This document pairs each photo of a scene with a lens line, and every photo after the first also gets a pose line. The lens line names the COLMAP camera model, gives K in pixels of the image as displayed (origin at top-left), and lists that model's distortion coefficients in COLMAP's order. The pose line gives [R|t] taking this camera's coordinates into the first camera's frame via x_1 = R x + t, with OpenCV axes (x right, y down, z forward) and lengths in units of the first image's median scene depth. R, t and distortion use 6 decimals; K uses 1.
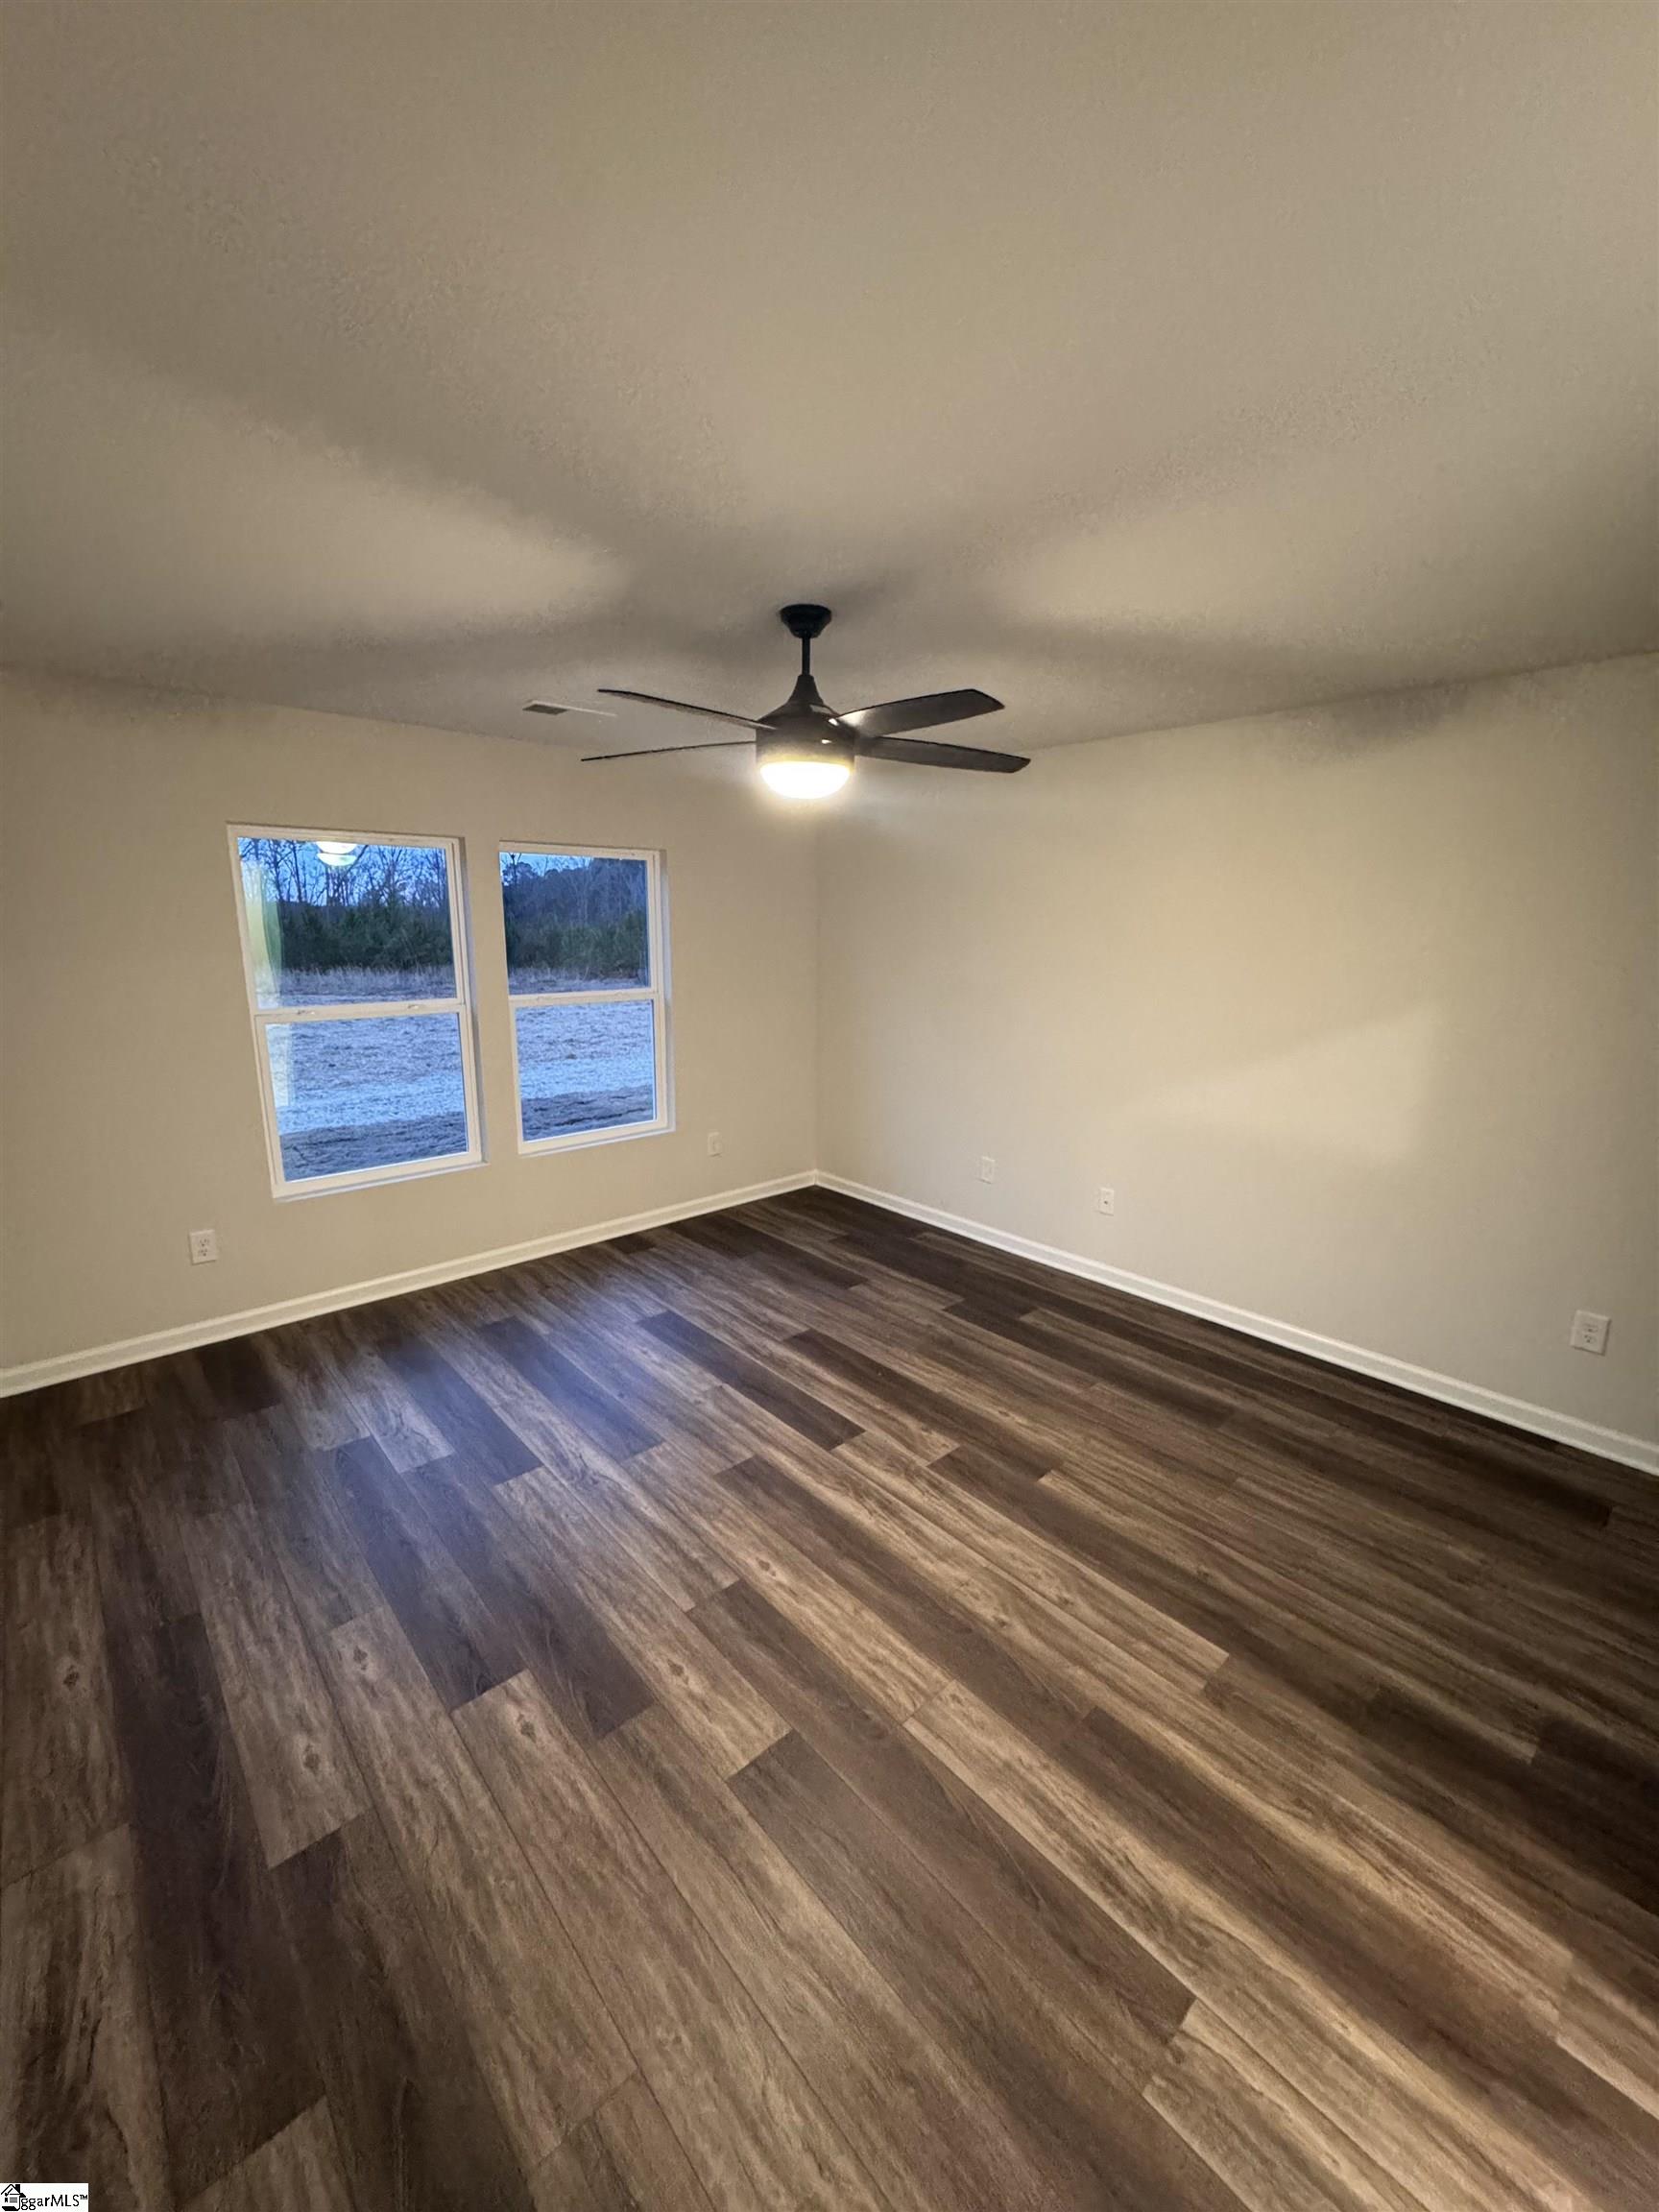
lens RADIAL K [[874.1, 0, 829.3], [0, 874.1, 1089.3], [0, 0, 1]] dist [-0.001039, 0.000671]
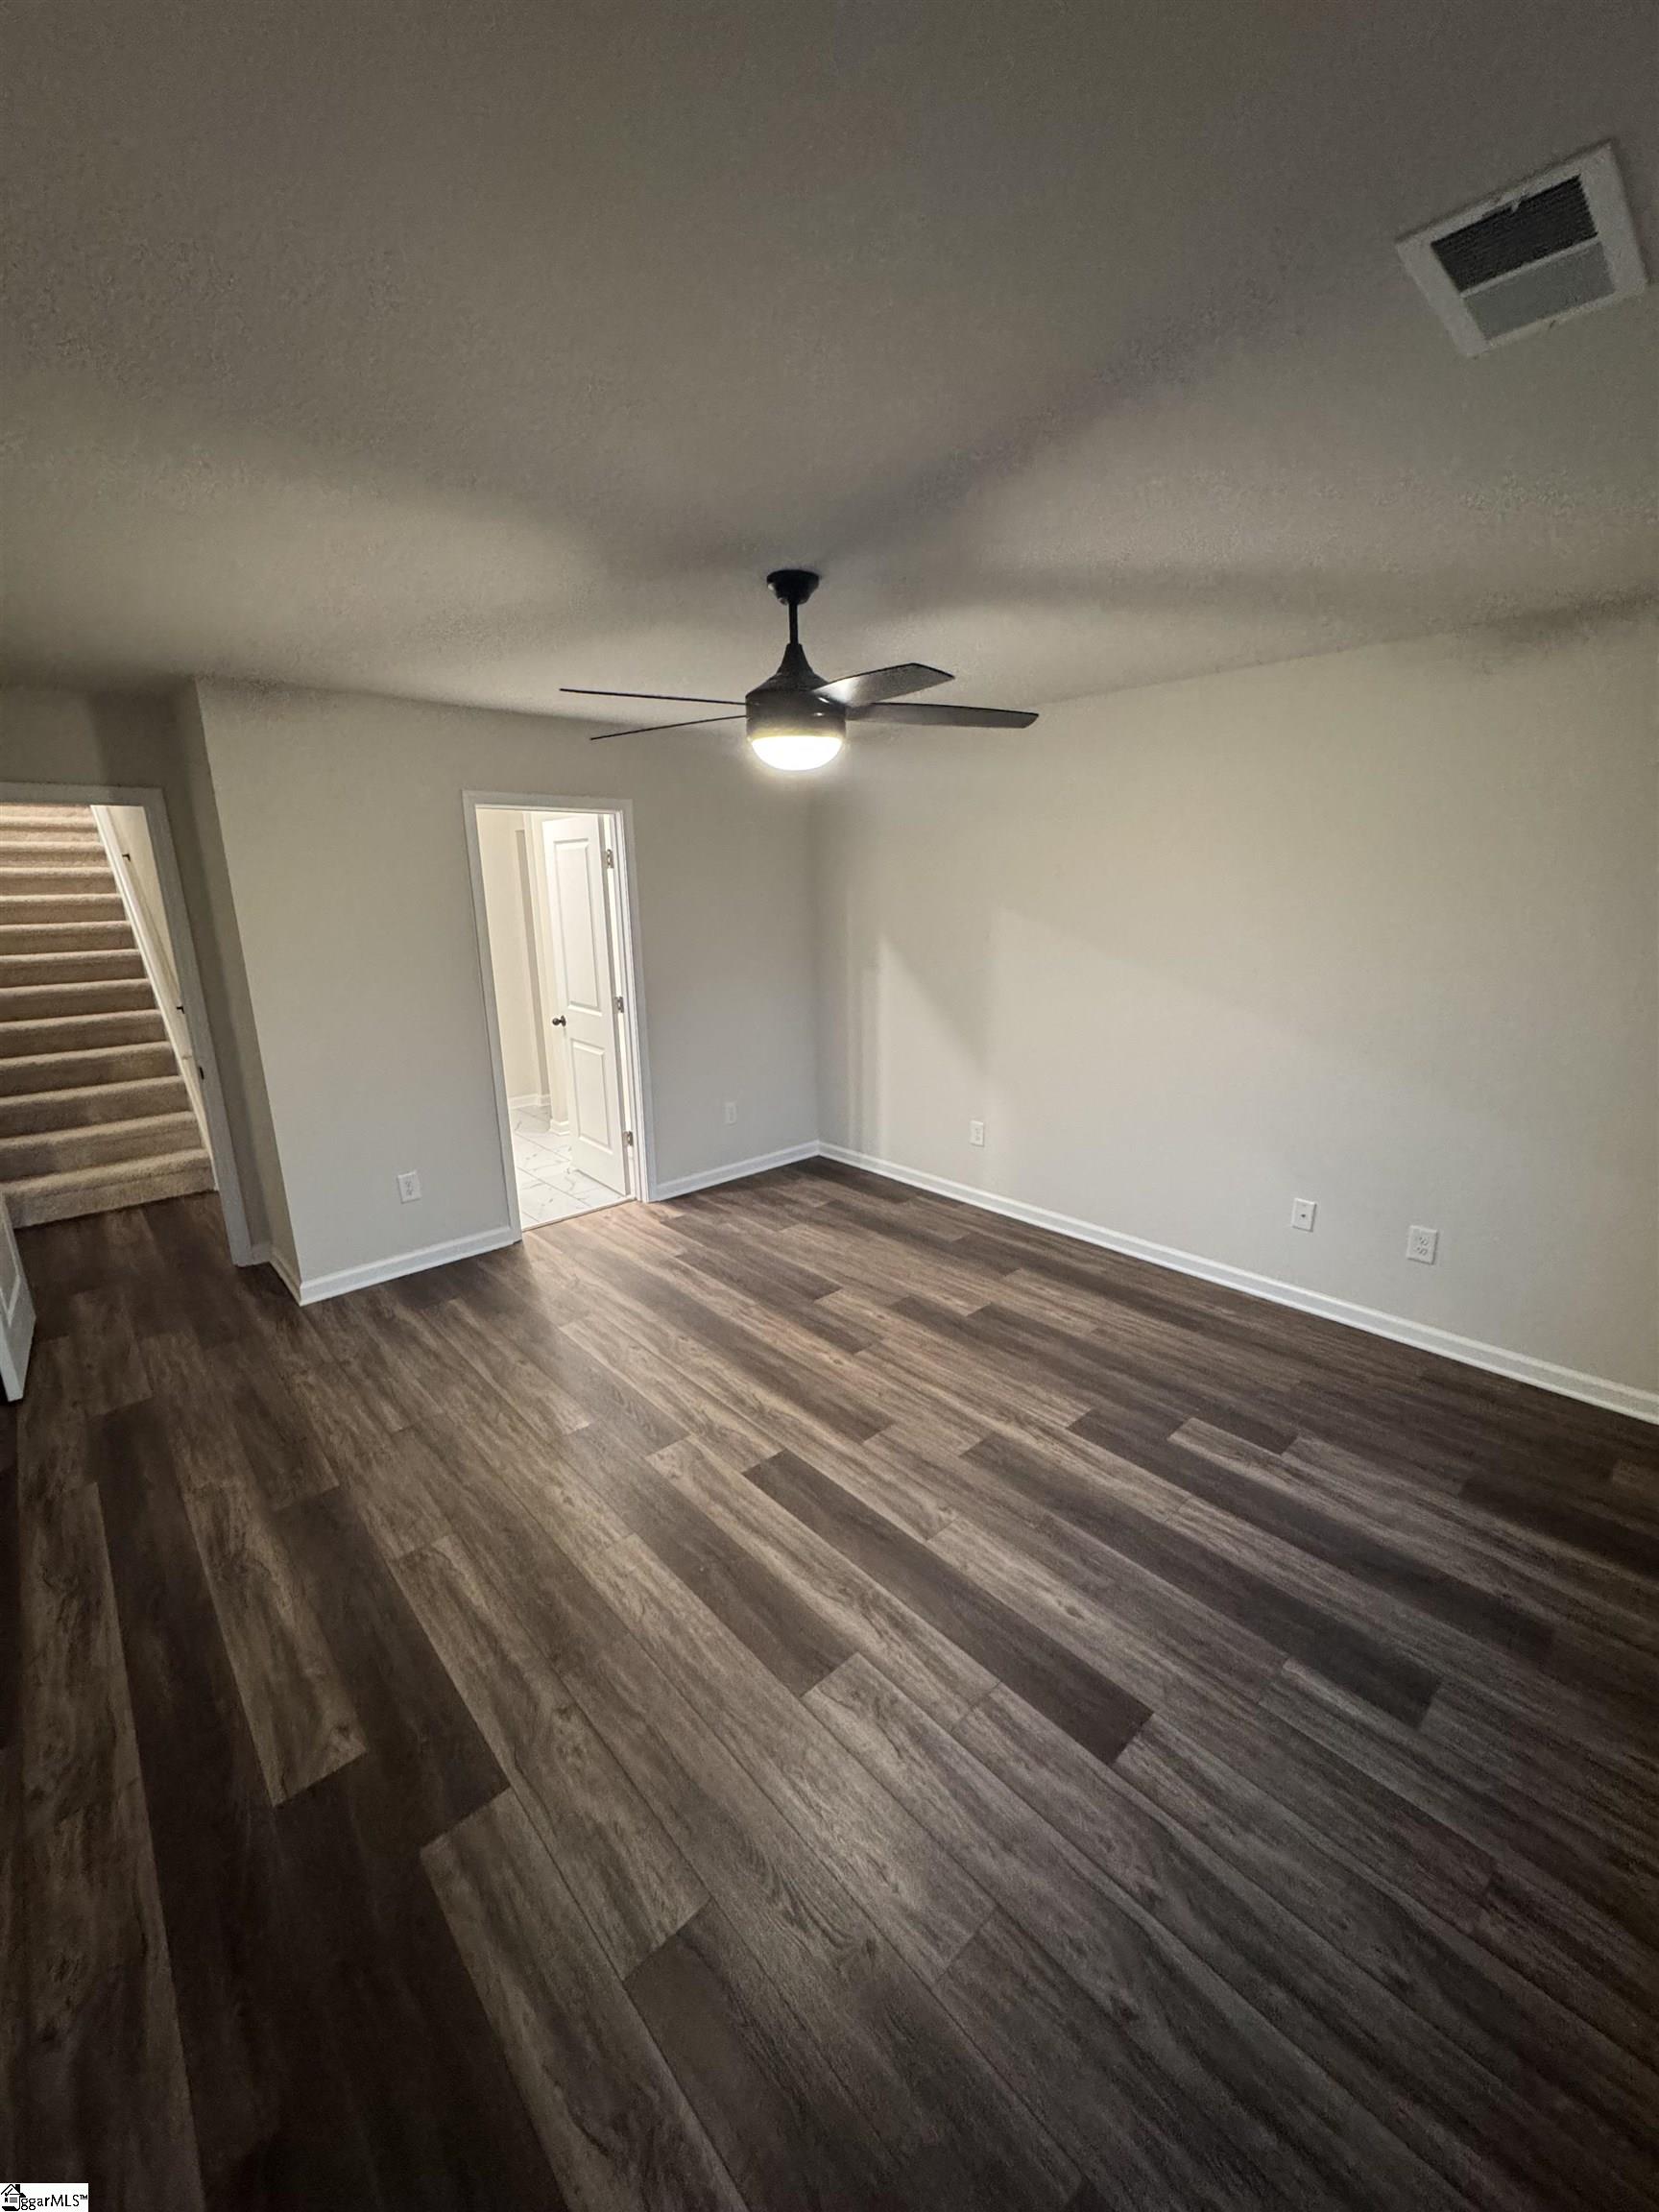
lens RADIAL K [[874.1, 0, 828.4], [0, 874.1, 1103.9], [0, 0, 1]] dist [-0.001039, 0.000671]
pose [[-0.999992, 0.004026, -0.000662, -0.049183], [0.003336, 0.900295, 0.435268, -0.344562], [0.002348, 0.435262, -0.900301, 1.685713]]
